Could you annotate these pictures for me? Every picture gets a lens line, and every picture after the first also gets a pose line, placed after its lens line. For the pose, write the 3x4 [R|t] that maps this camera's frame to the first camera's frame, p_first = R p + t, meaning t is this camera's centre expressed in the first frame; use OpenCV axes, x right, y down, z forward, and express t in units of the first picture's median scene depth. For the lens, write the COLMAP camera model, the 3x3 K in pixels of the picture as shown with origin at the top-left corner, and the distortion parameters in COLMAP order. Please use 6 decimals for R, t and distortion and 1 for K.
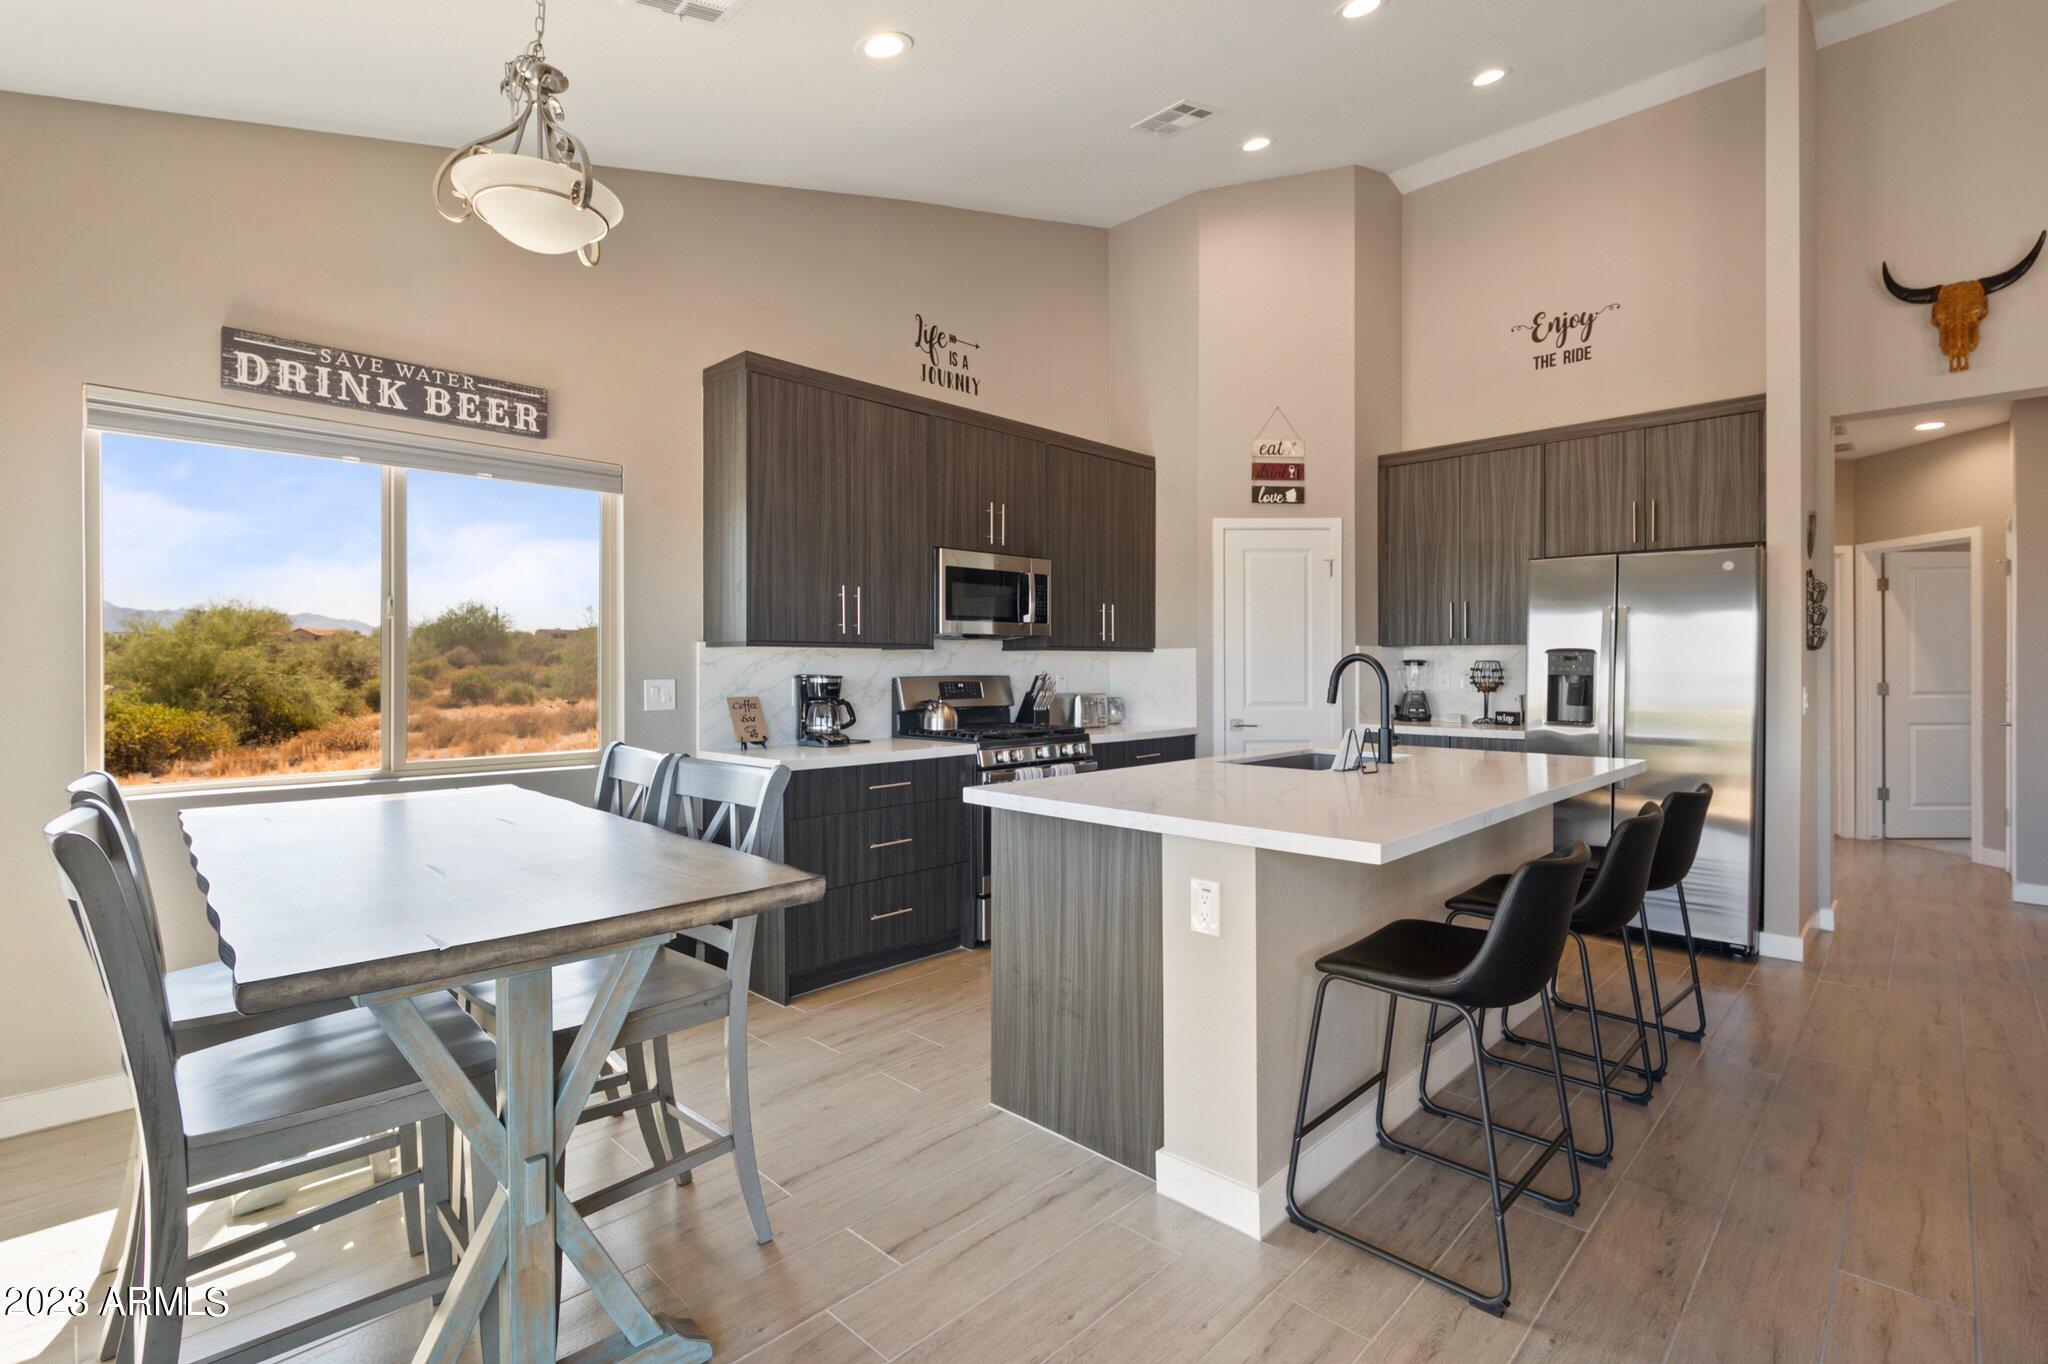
lens RADIAL K [[950.2, 0, 1028.9], [0, 950.2, 669.0], [0, 0, 1]] dist [-0.000771, -0.000253]
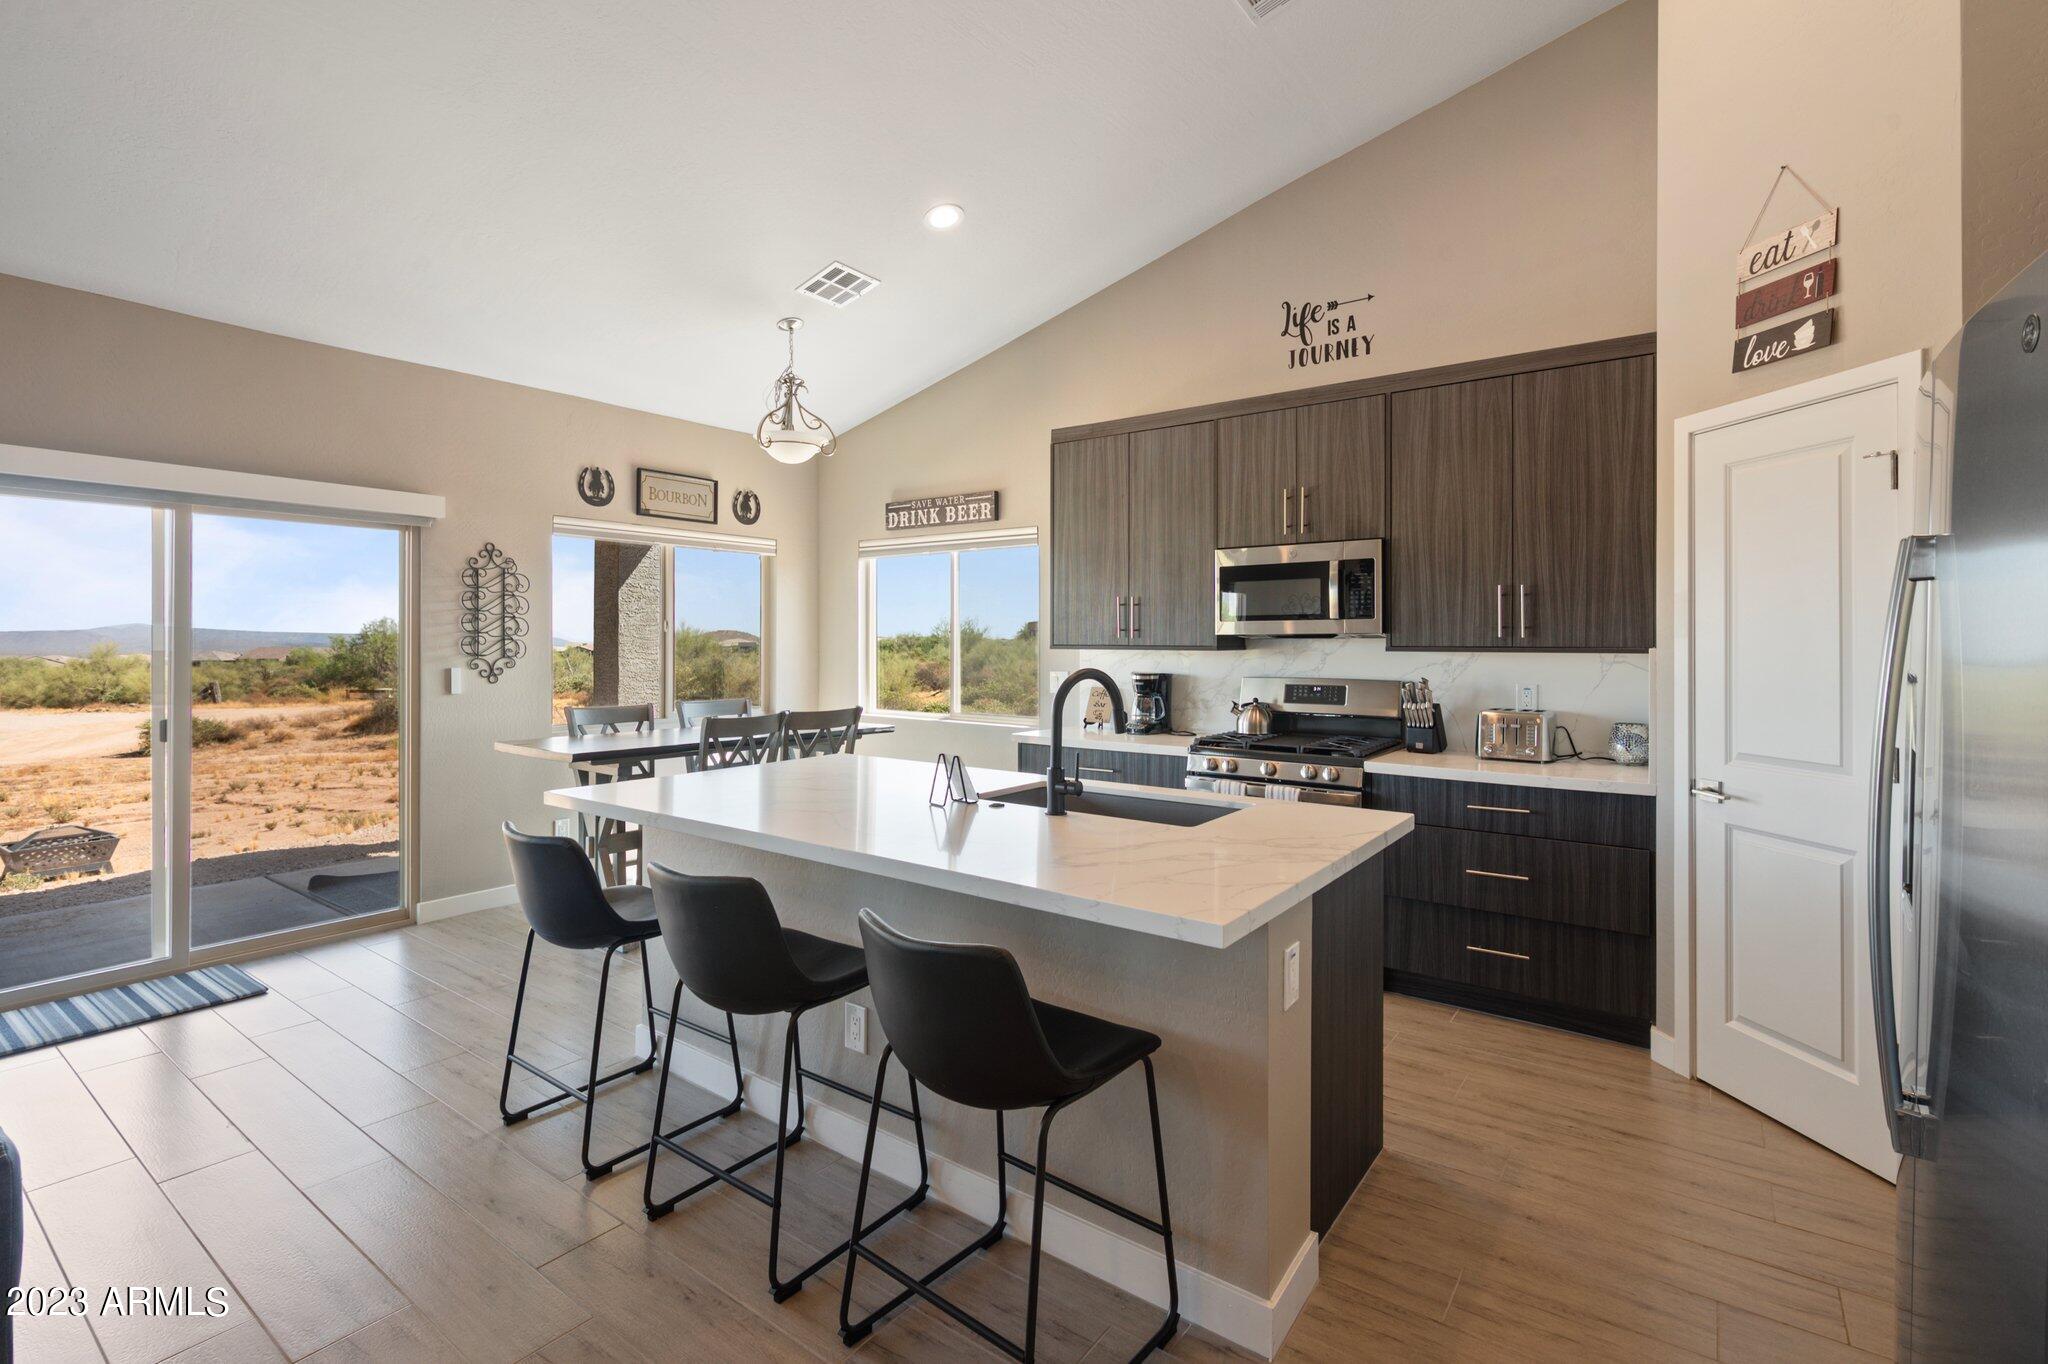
lens RADIAL K [[917.6, 0, 1029.2], [0, 917.6, 637.0], [0, 0, 1]] dist [0.000264, 0.000046]
pose [[0.144642, -0.002536, -0.989481, 0.801614], [-0.004497, 0.999985, -0.003221, -0.030198], [0.989474, 0.004915, 0.144629, 0.637499]]
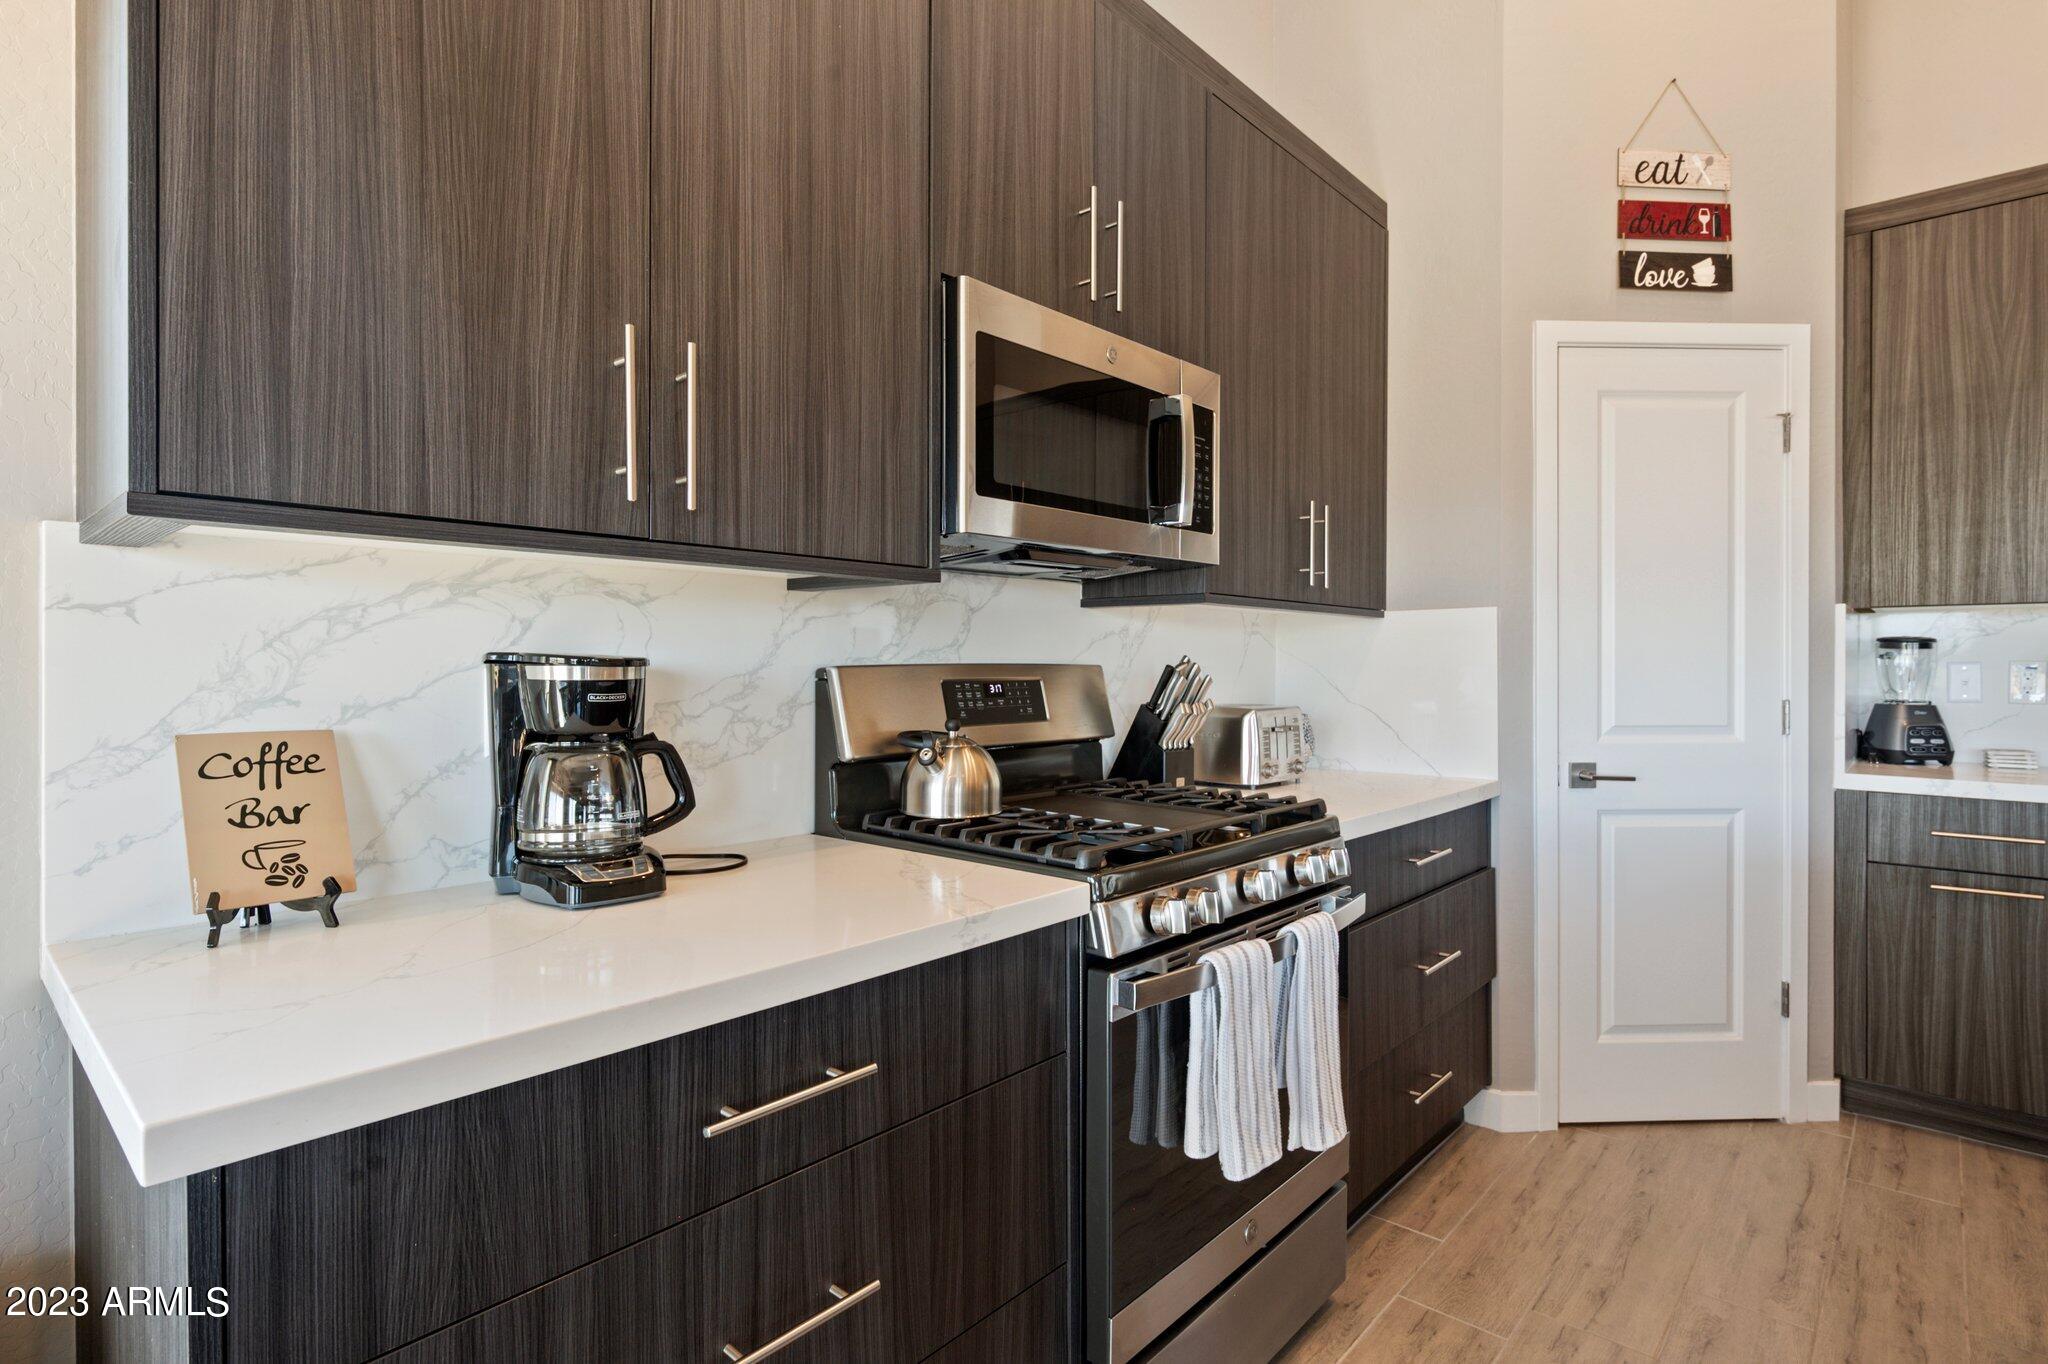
lens RADIAL K [[1020.4, 0, 1023.8], [0, 1020.4, 672.0], [0, 0, 1]] dist [0.001803, 0.000111]
pose [[0.999130, 0.002219, 0.041643, -0.082267], [-0.002358, 0.999992, 0.003300, 0.009324], [-0.041636, -0.003395, 0.999127, 0.615956]]
